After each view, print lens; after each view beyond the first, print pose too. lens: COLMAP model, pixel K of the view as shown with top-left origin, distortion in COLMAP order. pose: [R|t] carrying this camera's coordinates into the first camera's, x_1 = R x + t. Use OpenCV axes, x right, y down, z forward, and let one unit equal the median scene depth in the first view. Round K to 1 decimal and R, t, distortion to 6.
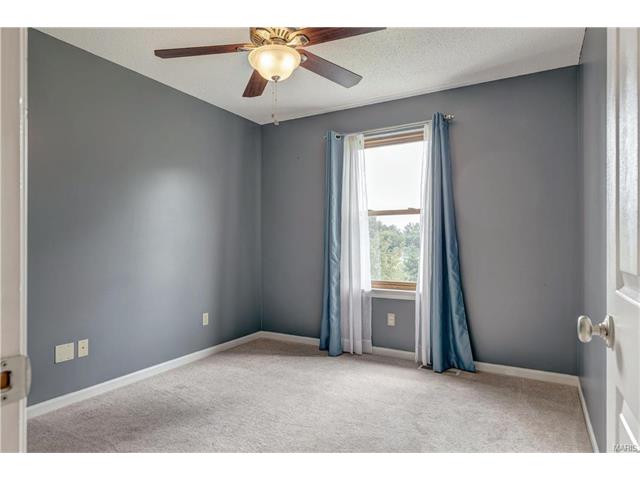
lens RADIAL K [[377.0, 0, 320.0], [0, 377.0, 240.0], [0, 0, 1]] dist [-0.002053, -0.000275]
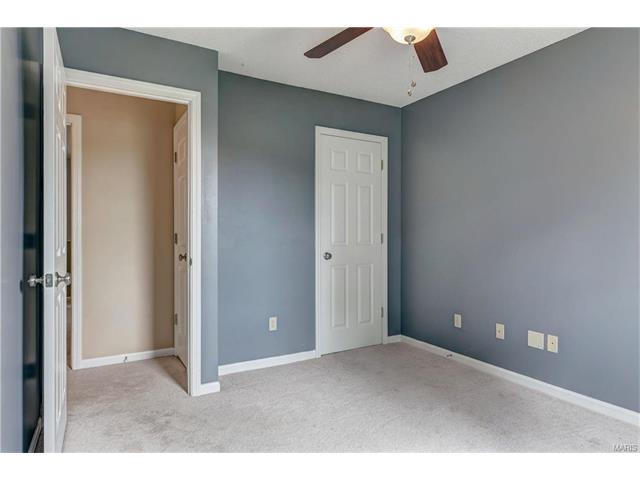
lens RADIAL K [[377.0, 0, 320.0], [0, 377.0, 240.0], [0, 0, 1]] dist [-0.002053, -0.000275]
pose [[-0.498563, 0.009584, -0.866800, 0.555889], [0.002673, 0.999951, 0.009519, -0.000197], [0.866849, 0.002429, -0.498565, 0.987523]]
